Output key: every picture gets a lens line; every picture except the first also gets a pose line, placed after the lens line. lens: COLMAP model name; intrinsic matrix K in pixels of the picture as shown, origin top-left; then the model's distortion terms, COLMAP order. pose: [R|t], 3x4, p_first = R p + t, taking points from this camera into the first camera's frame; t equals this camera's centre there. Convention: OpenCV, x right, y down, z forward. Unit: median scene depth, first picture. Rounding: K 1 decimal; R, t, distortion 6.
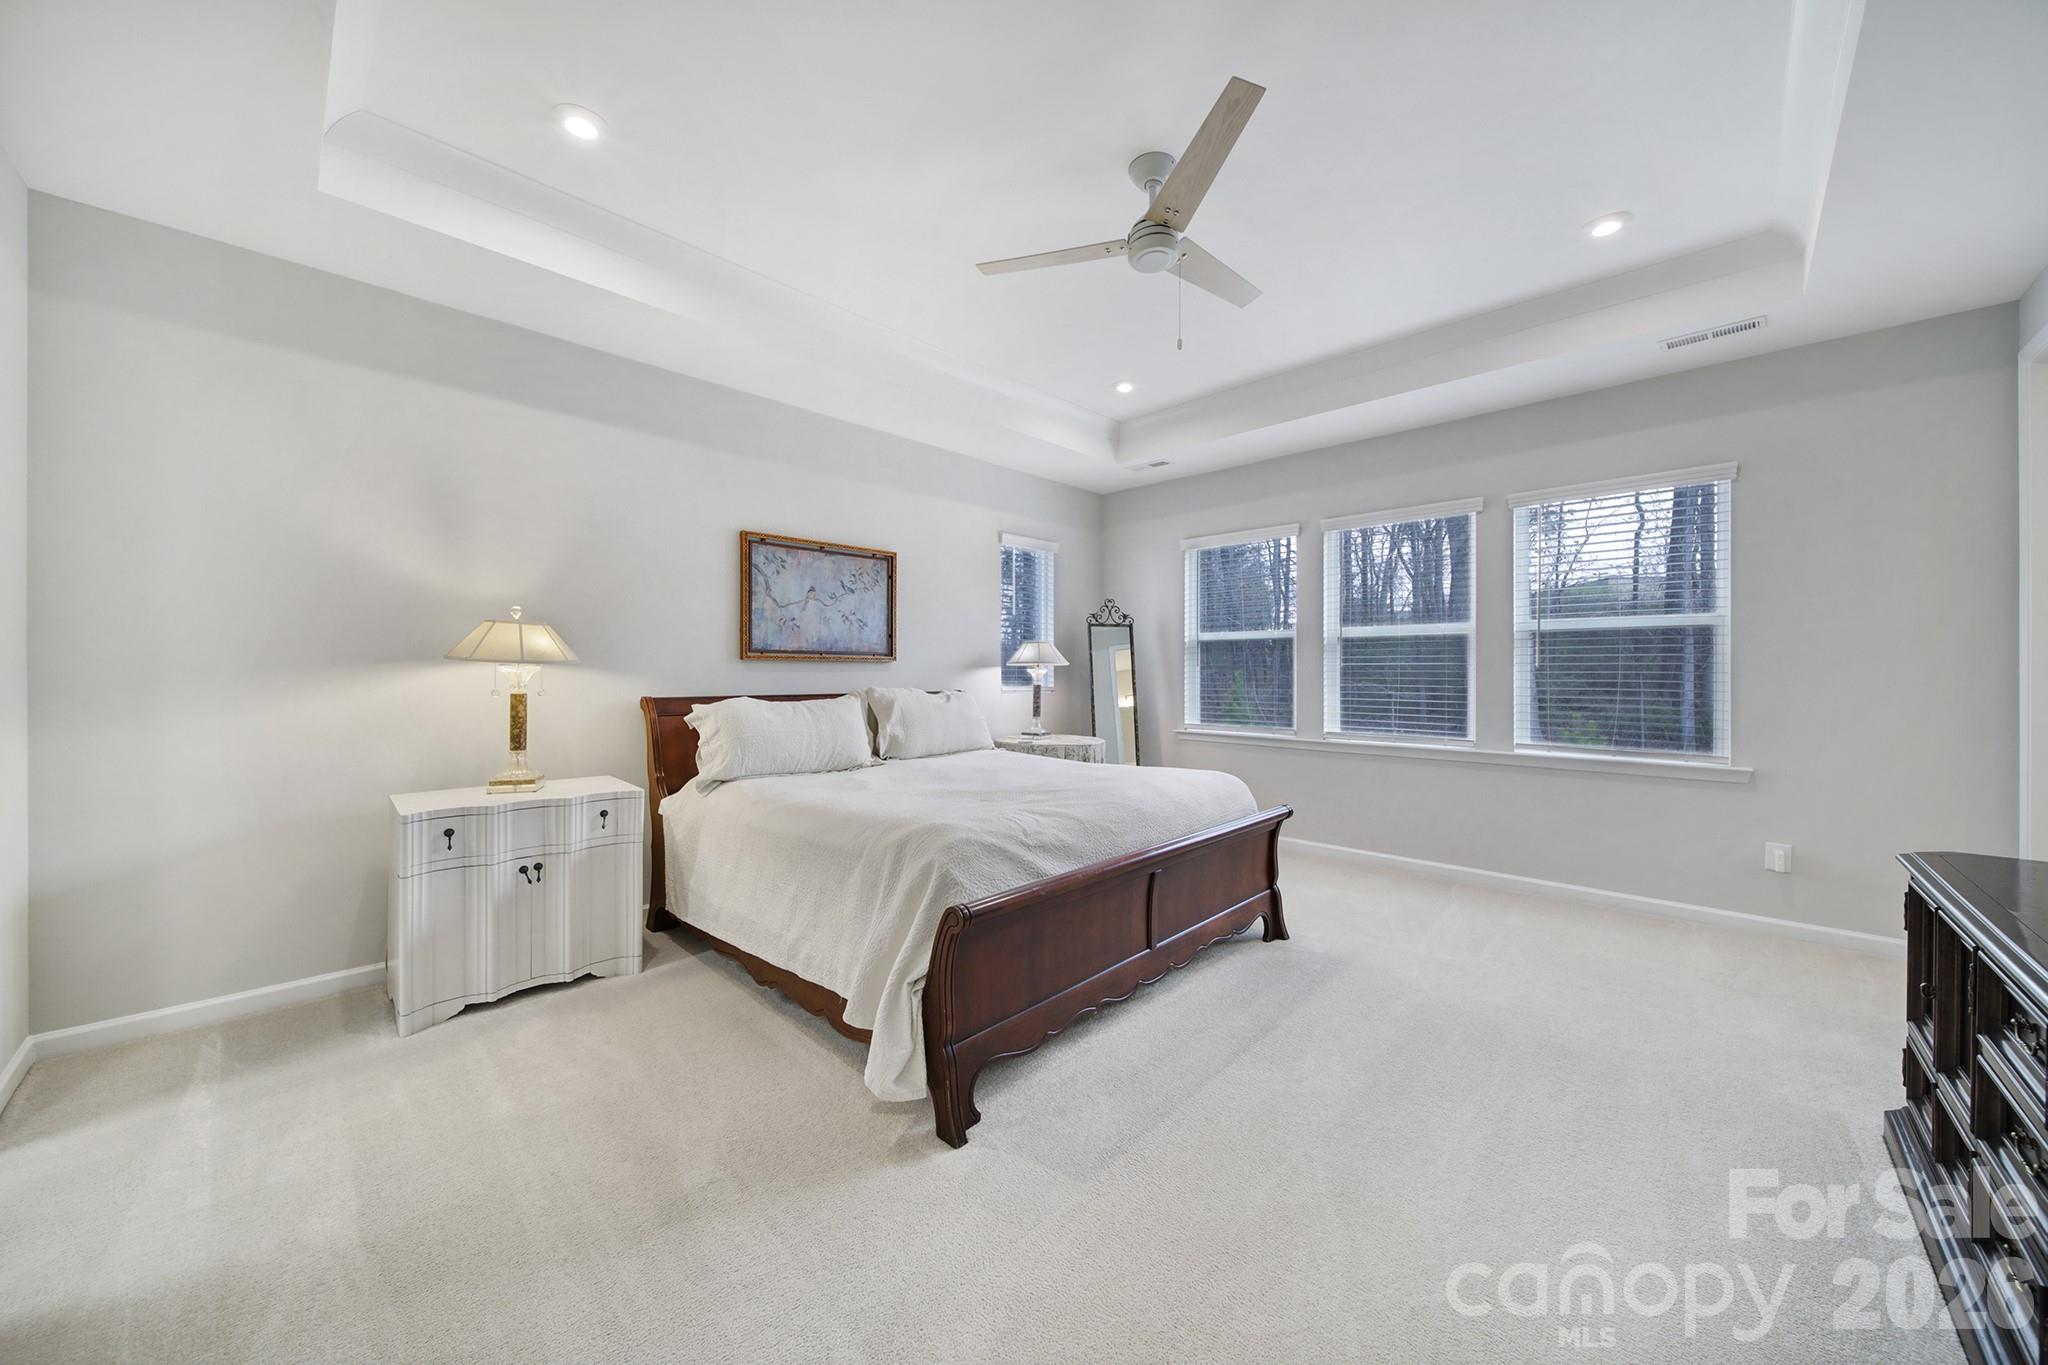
lens RADIAL K [[721.0, 0, 1017.3], [0, 721.0, 669.7], [0, 0, 1]] dist [0.000341, -0.002360]
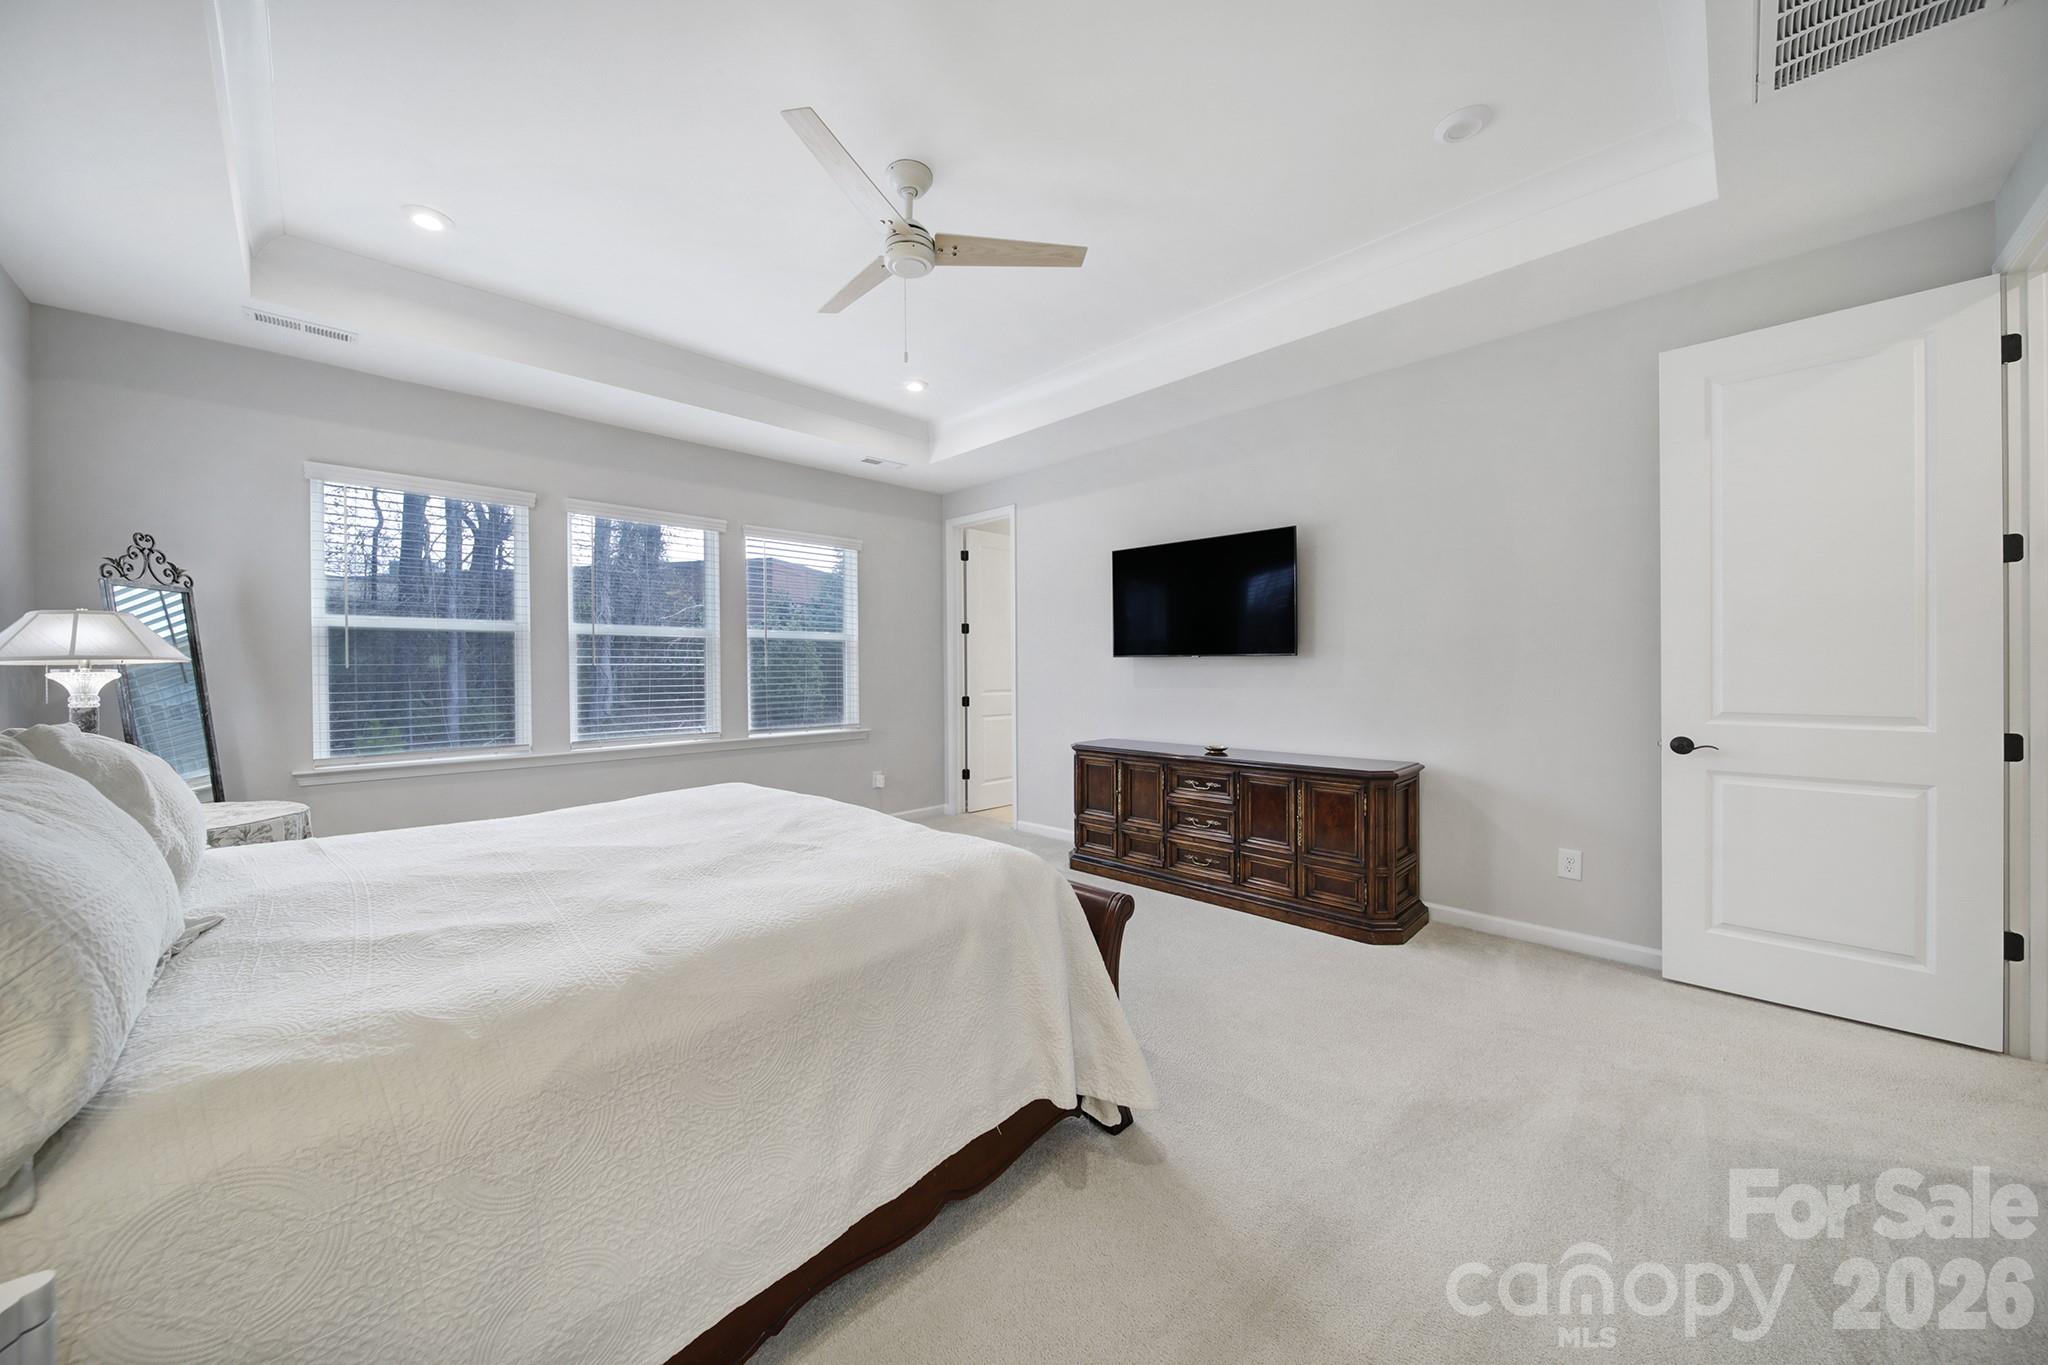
lens RADIAL K [[729.0, 0, 1027.6], [0, 729.0, 672.4], [0, 0, 1]] dist [-0.001407, -0.000463]
pose [[0.000576, -0.006519, 0.999979, -0.188313], [0.004429, 0.999969, 0.006517, -0.000829], [-0.999990, 0.004426, 0.000605, 0.188608]]
